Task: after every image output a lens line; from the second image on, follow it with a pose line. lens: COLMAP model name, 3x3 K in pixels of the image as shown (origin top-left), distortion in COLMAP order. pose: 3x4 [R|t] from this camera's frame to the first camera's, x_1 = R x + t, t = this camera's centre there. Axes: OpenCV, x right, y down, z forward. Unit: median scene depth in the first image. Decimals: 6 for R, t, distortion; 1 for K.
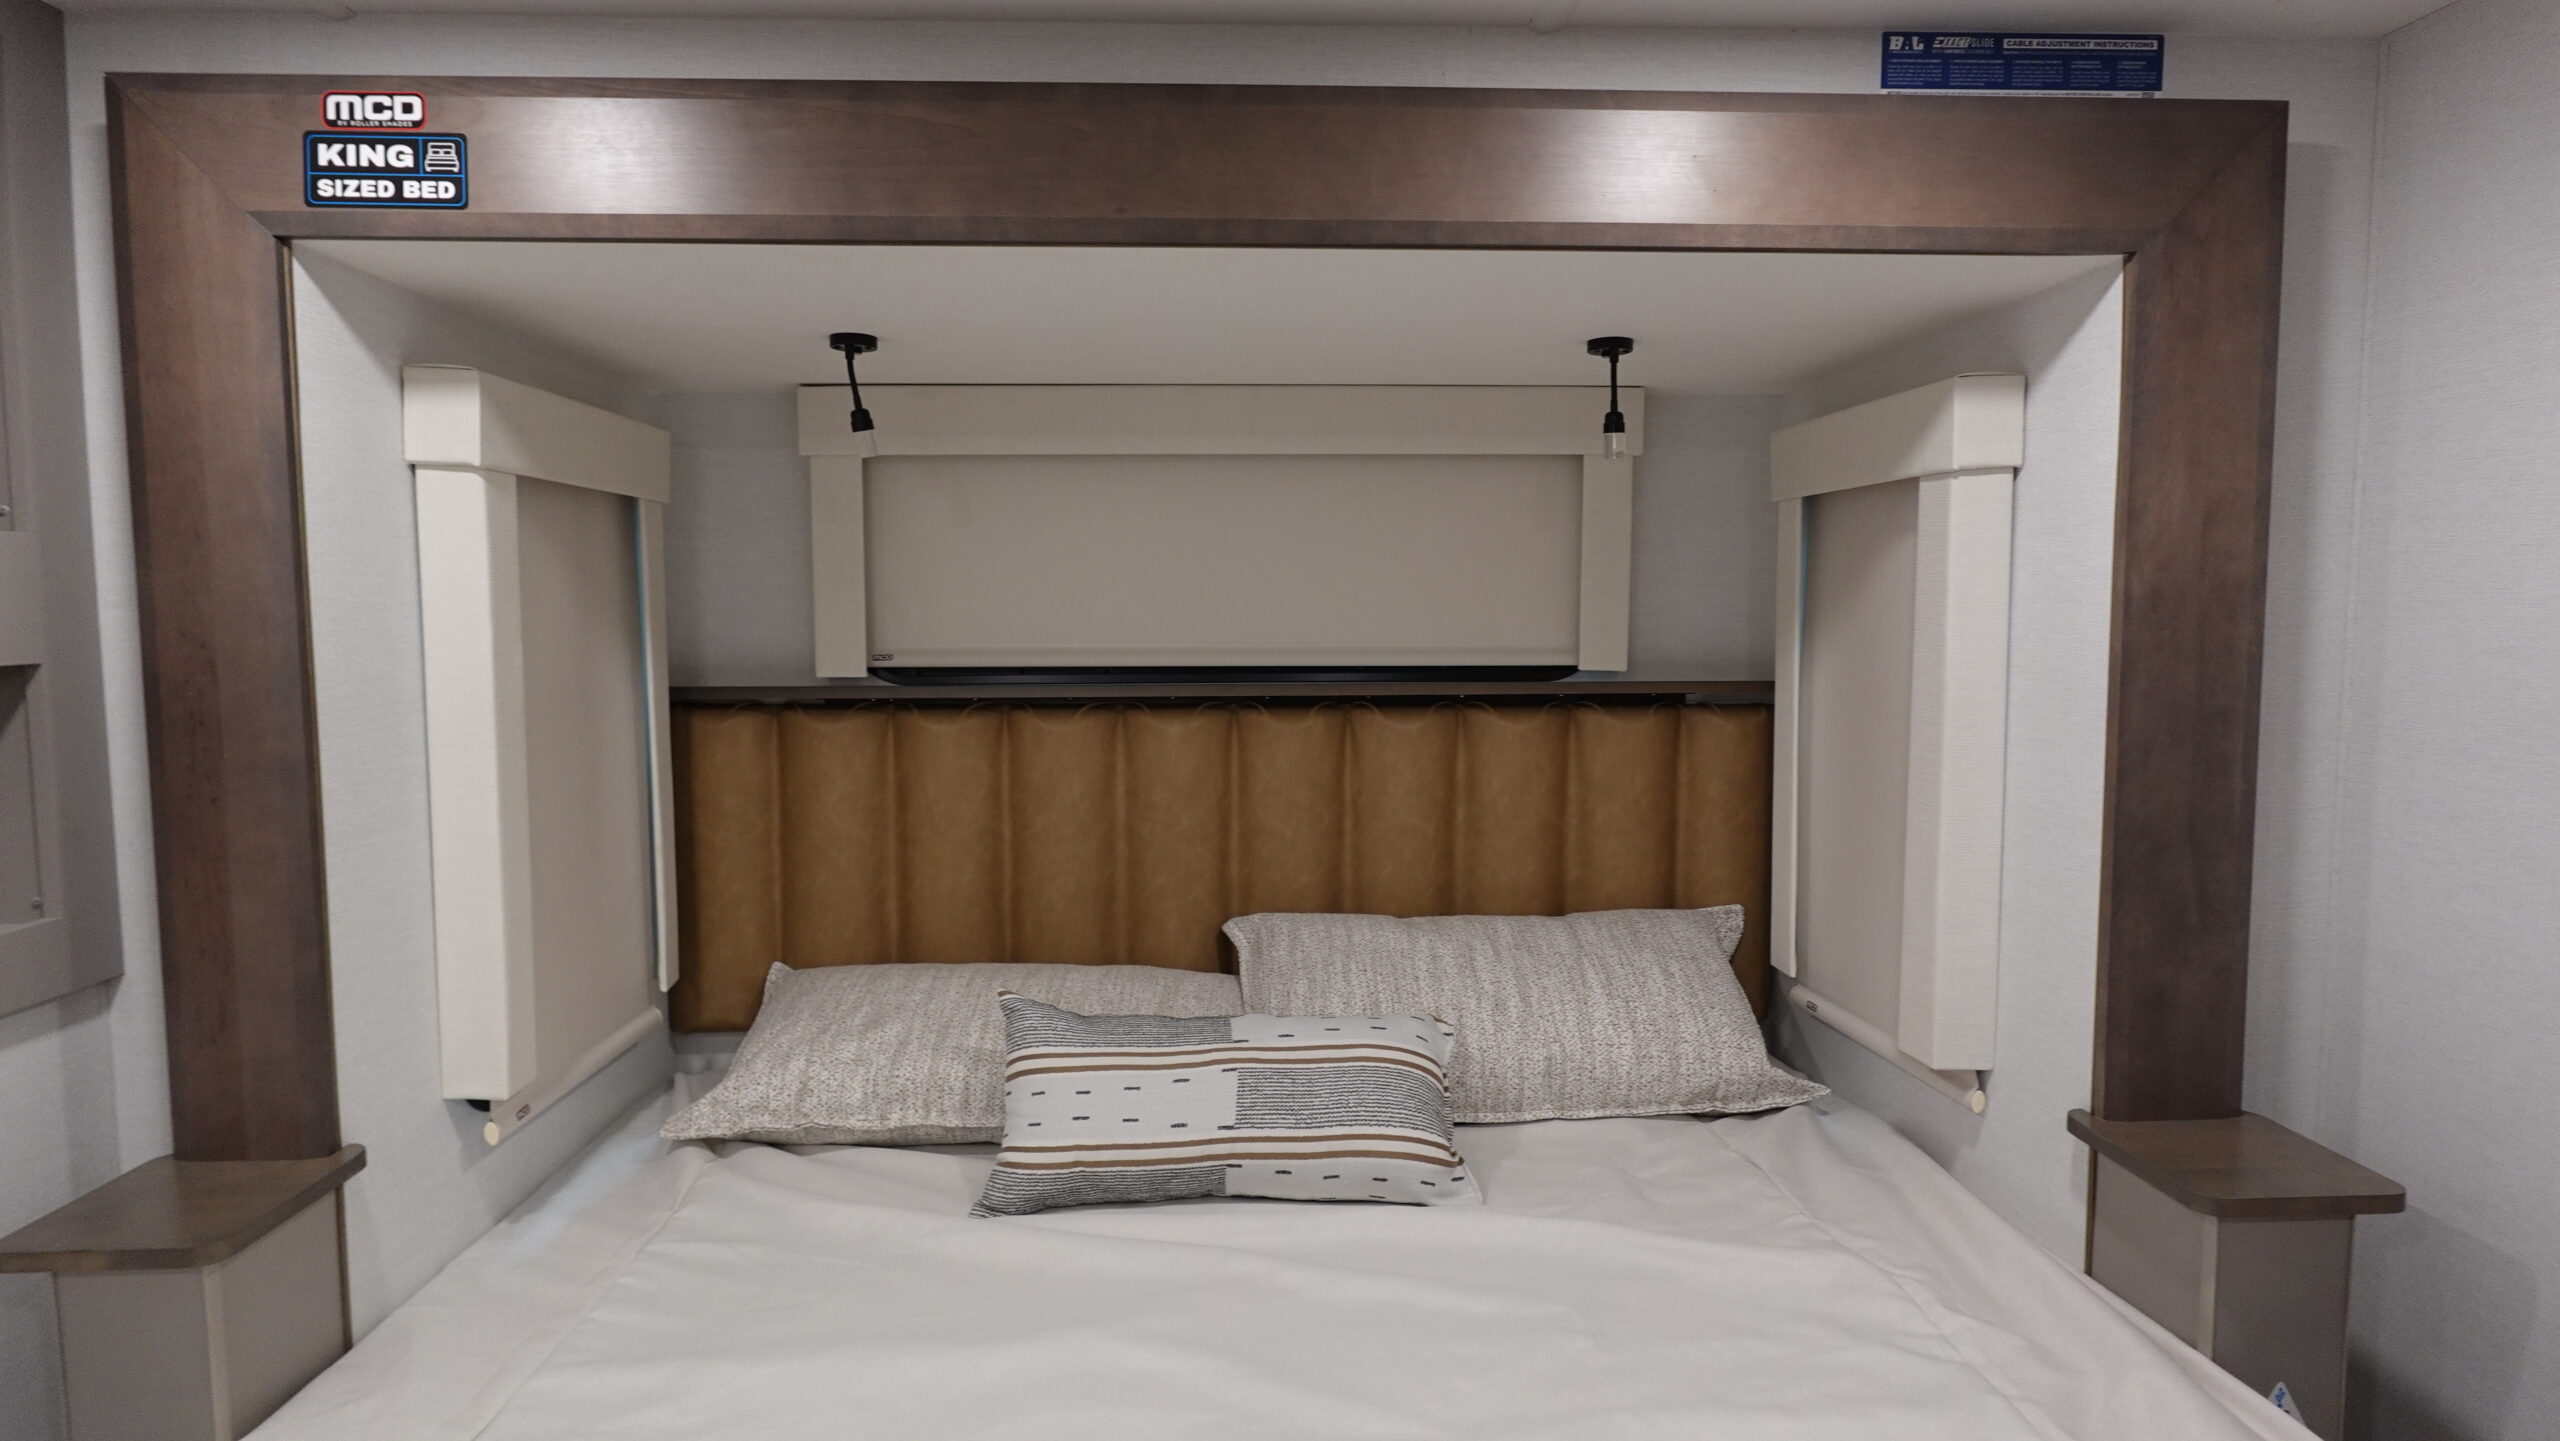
lens RADIAL K [[1451.9, 0, 1280.0], [0, 1451.9, 720.5], [0, 0, 1]] dist [-0.002818, 0.004232]
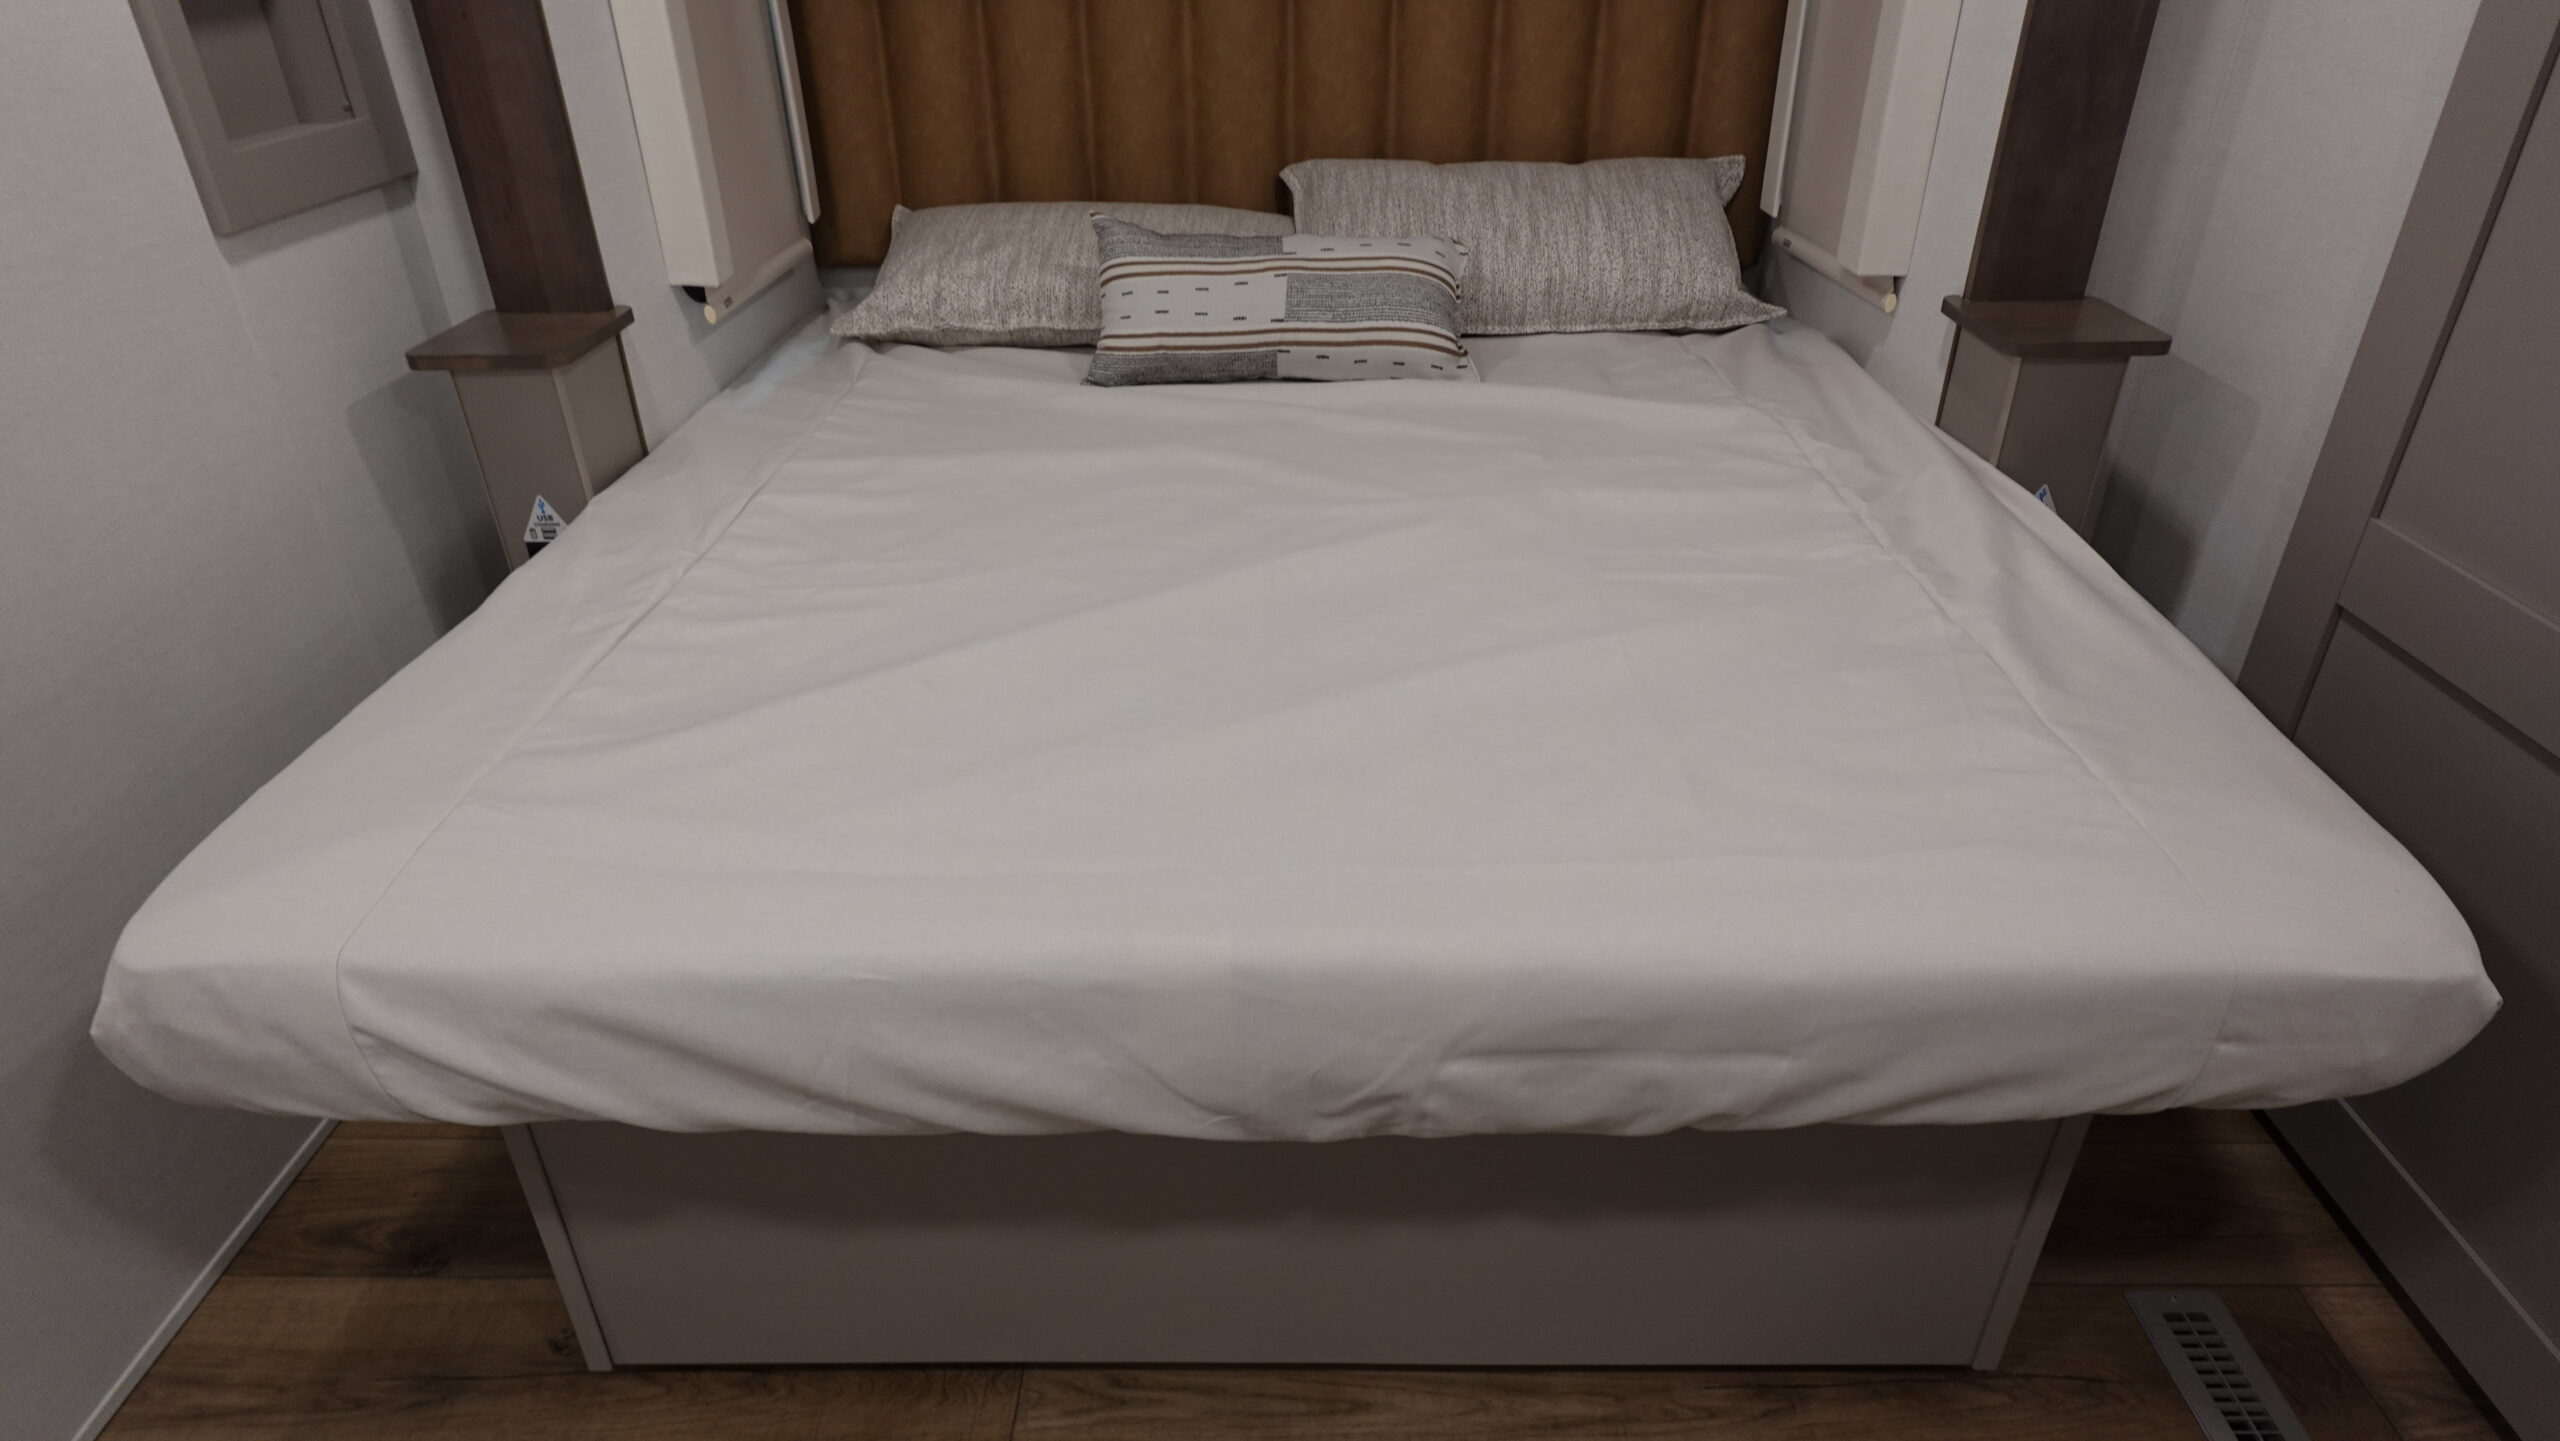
lens RADIAL K [[1451.9, 0, 1280.0], [0, 1451.9, 720.5], [0, 0, 1]] dist [-0.002818, 0.004232]
pose [[0.998553, 0.021582, -0.049252, 0.031323], [0.001534, 0.904115, 0.427287, 0.051513], [0.053751, -0.426745, 0.902773, -0.255402]]
